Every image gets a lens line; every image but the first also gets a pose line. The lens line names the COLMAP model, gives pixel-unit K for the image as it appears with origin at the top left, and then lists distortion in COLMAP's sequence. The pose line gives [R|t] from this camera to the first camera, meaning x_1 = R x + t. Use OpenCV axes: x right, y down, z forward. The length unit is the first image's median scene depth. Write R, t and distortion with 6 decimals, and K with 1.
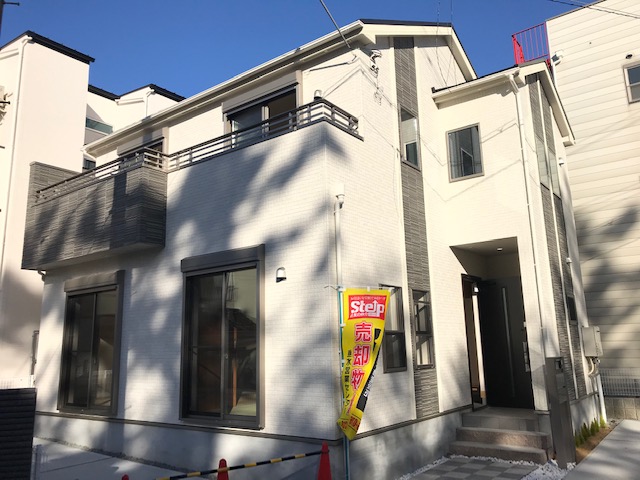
lens RADIAL K [[519.6, 0, 320.0], [0, 519.6, 240.0], [0, 0, 1]] dist [-0.003483, -0.002129]
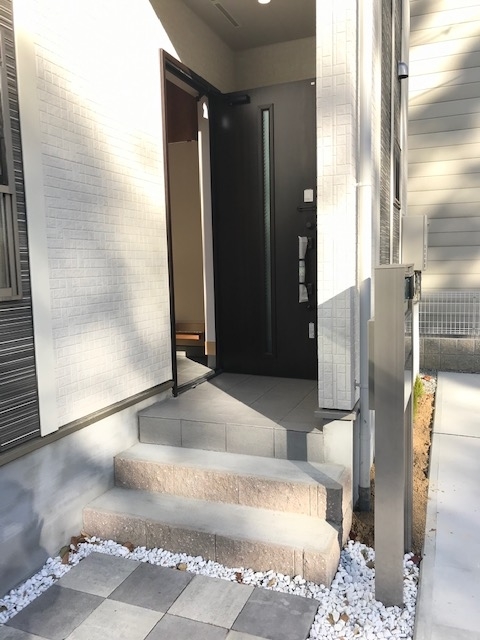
lens RADIAL K [[519.6, 0, 240.0], [0, 519.6, 320.0], [0, 0, 1]] dist [-0.003483, -0.002129]
pose [[0.963849, -0.026621, 0.265117, 0.219039], [-0.053592, 0.955294, 0.290760, 0.135639], [-0.261004, -0.294457, 0.919332, 0.574546]]
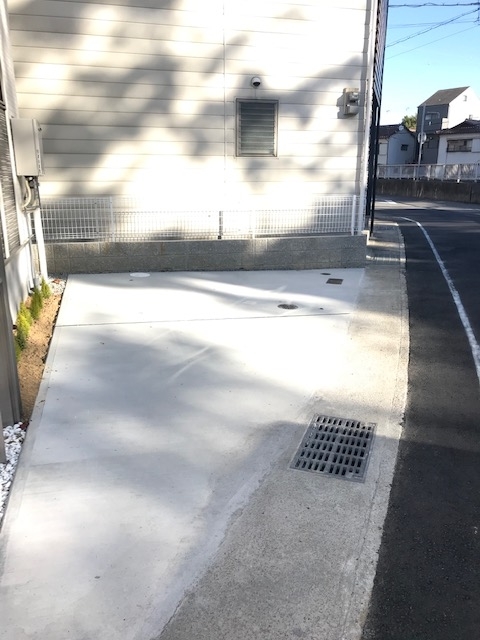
lens RADIAL K [[514.4, 0, 240.0], [0, 514.4, 320.0], [0, 0, 1]] dist [0.007896, 0.005342]
pose [[0.610913, -0.198130, 0.766505, 0.223003], [-0.174051, 0.910880, 0.374170, 0.132611], [-0.772329, -0.361996, 0.521984, 0.550478]]
